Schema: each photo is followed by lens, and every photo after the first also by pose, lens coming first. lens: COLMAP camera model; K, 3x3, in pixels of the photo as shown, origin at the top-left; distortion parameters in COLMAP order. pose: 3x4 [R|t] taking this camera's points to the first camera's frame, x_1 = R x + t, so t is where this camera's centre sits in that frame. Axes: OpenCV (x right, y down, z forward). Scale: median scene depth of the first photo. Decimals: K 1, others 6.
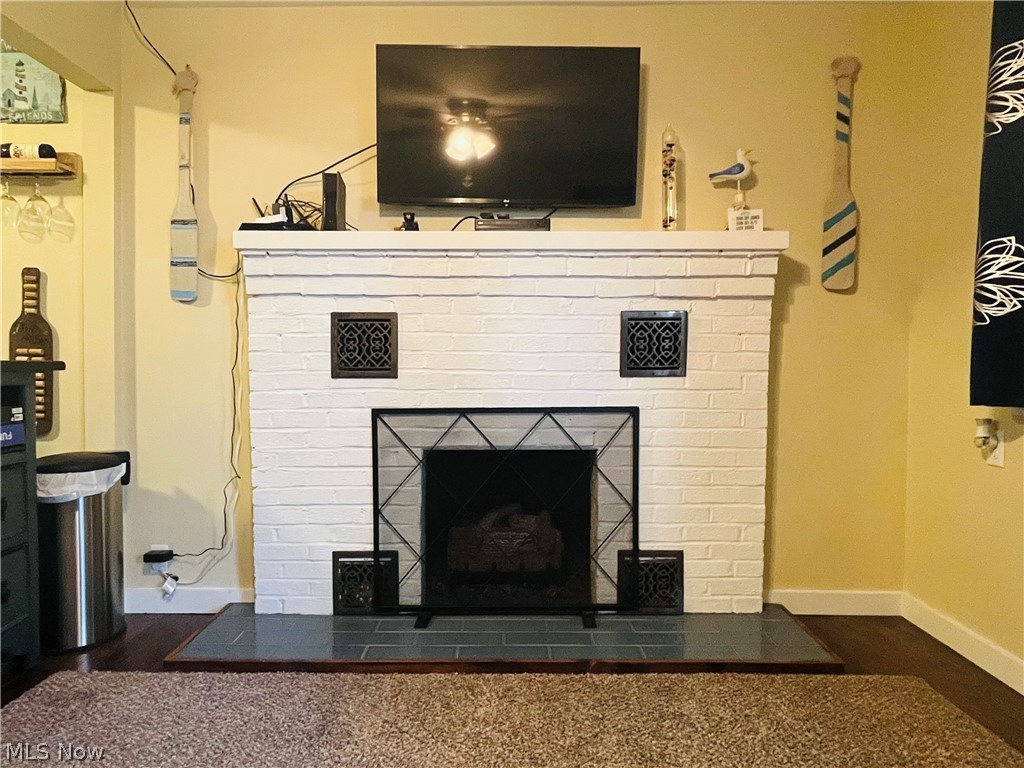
lens RADIAL K [[645.2, 0, 509.0], [0, 645.2, 383.3], [0, 0, 1]] dist [-0.001469, 0.000099]
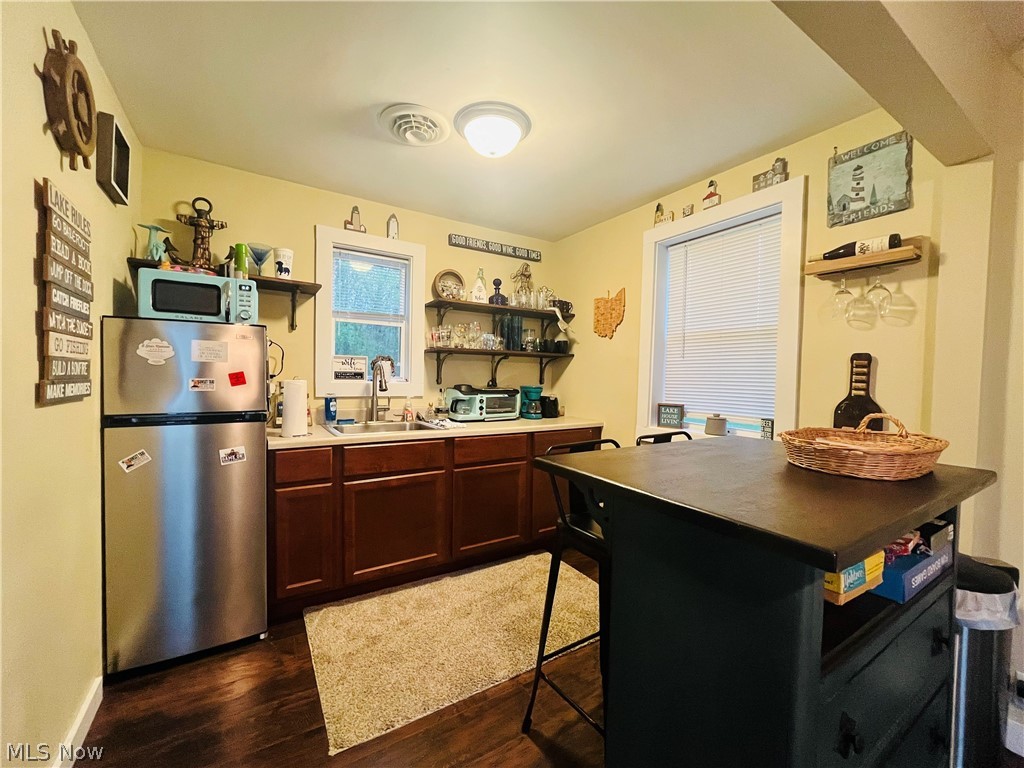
lens RADIAL K [[416.8, 0, 510.6], [0, 416.8, 385.4], [0, 0, 1]] dist [0.004314, -0.000459]
pose [[0.539994, 0.025499, -0.841283, -0.487659], [-0.037711, 0.999270, 0.006083, -0.112062], [0.840824, 0.028440, 0.540561, 0.132525]]
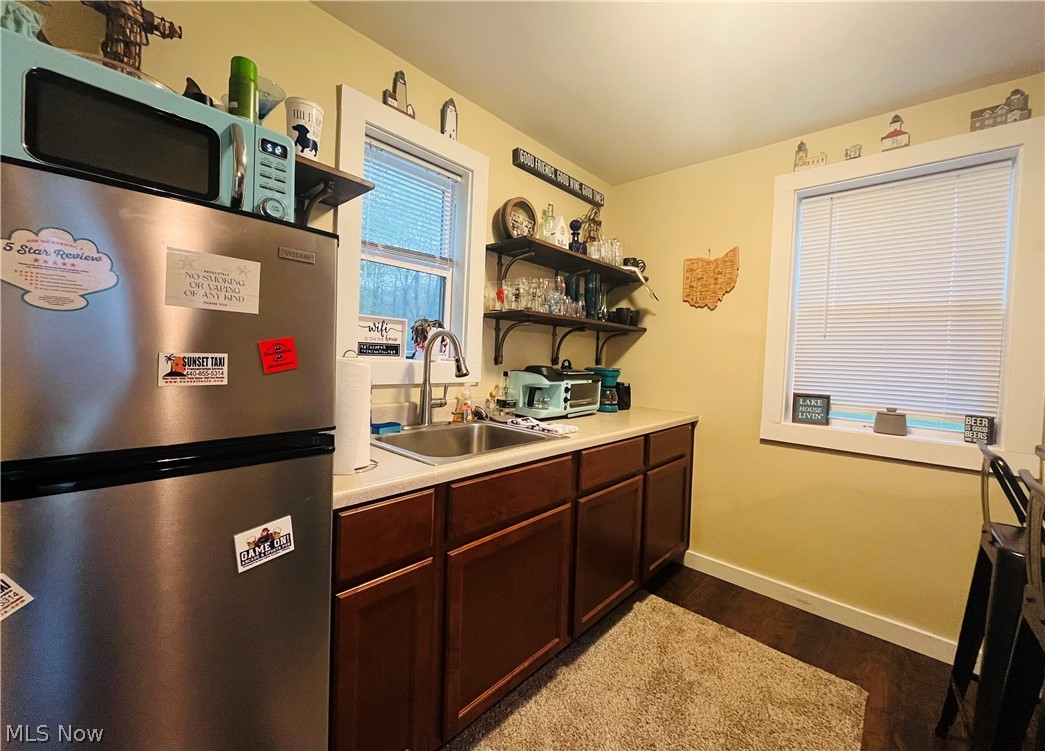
lens RADIAL K [[423.1, 0, 522.1], [0, 423.1, 361.4], [0, 0, 1]] dist [-0.000798, 0.000351]
pose [[0.744499, 0.035284, -0.666691, -1.041547], [-0.052880, 0.998582, -0.006203, -0.103454], [0.665526, 0.039873, 0.745309, 0.011579]]
